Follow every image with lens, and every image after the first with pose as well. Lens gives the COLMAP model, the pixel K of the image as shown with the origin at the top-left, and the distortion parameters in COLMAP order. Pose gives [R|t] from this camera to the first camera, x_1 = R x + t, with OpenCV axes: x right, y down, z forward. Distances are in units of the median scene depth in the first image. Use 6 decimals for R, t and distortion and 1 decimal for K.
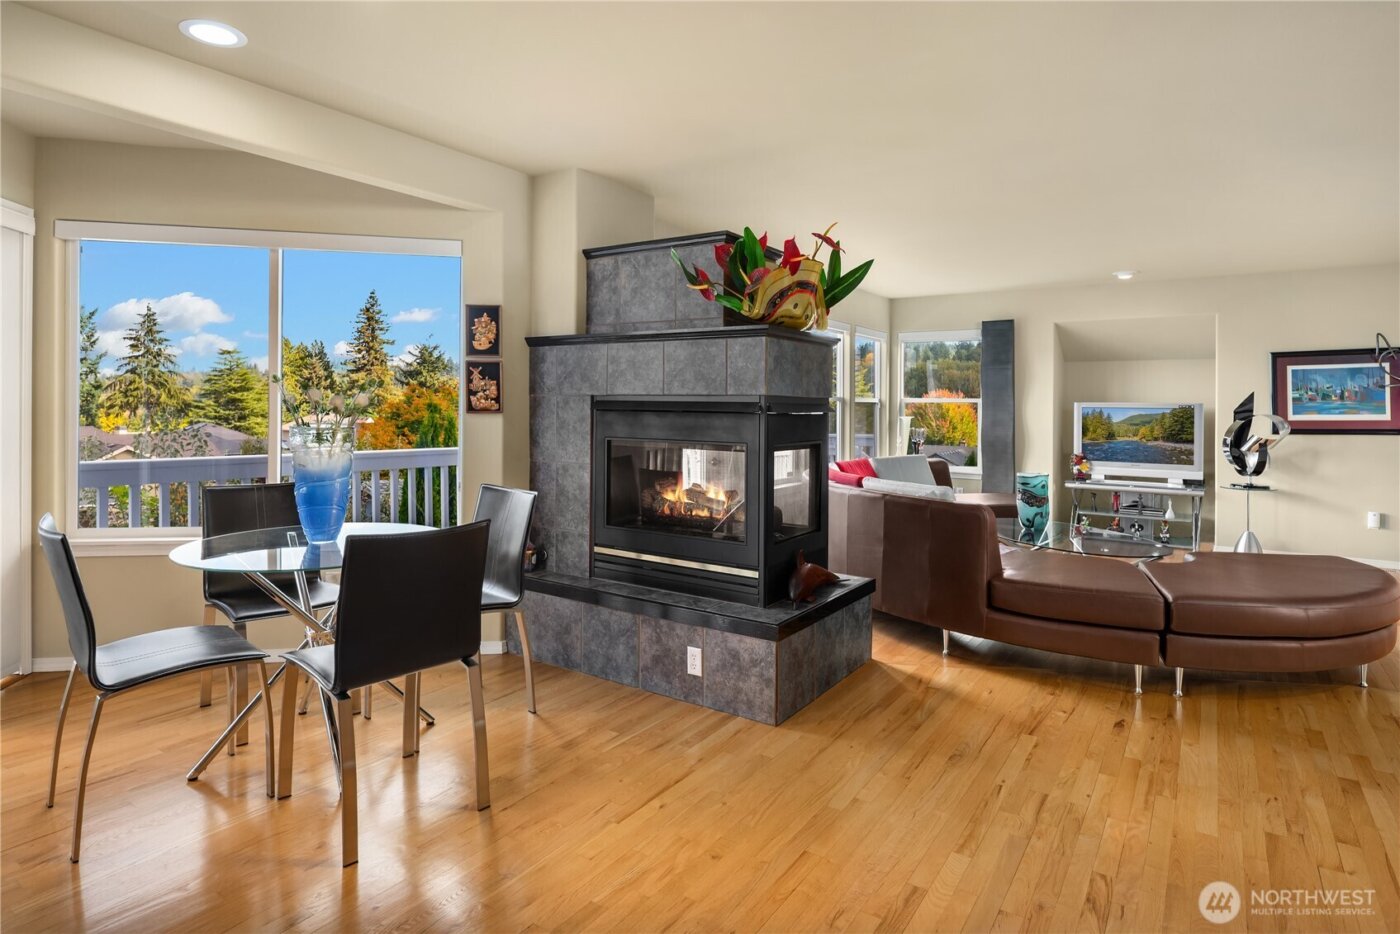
lens RADIAL K [[763.5, 0, 671.4], [0, 763.5, 410.8], [0, 0, 1]] dist [-0.003263, -0.004878]
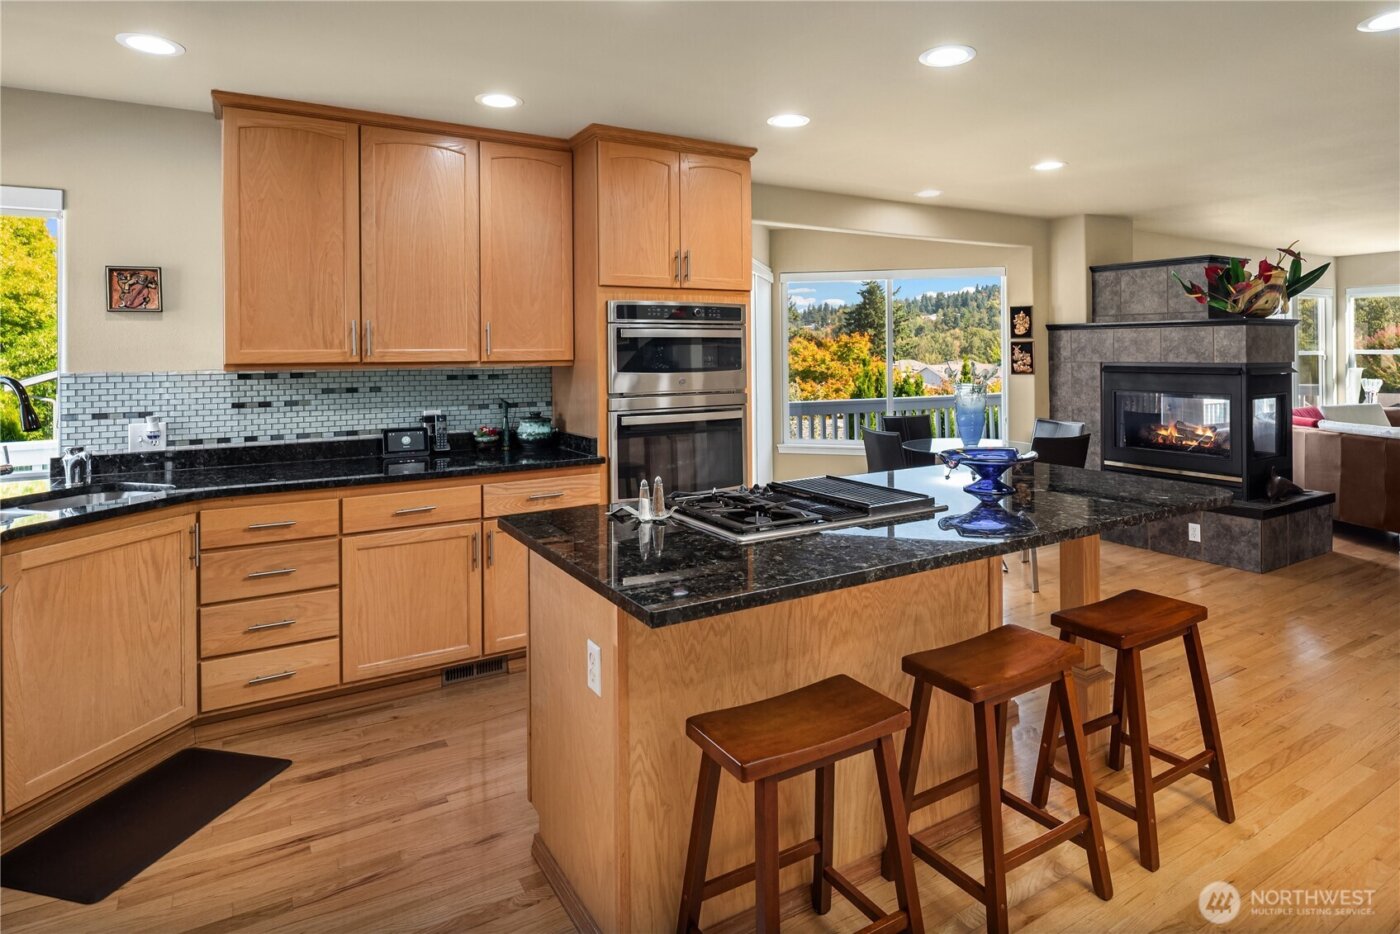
lens RADIAL K [[763.5, 0, 665.5], [0, 763.5, 357.5], [0, 0, 1]] dist [-0.003263, -0.004878]
pose [[0.907217, -0.015306, -0.420384, -0.260119], [0.015711, 0.999873, -0.002498, -0.041006], [0.420370, -0.004339, 0.907343, -0.781386]]
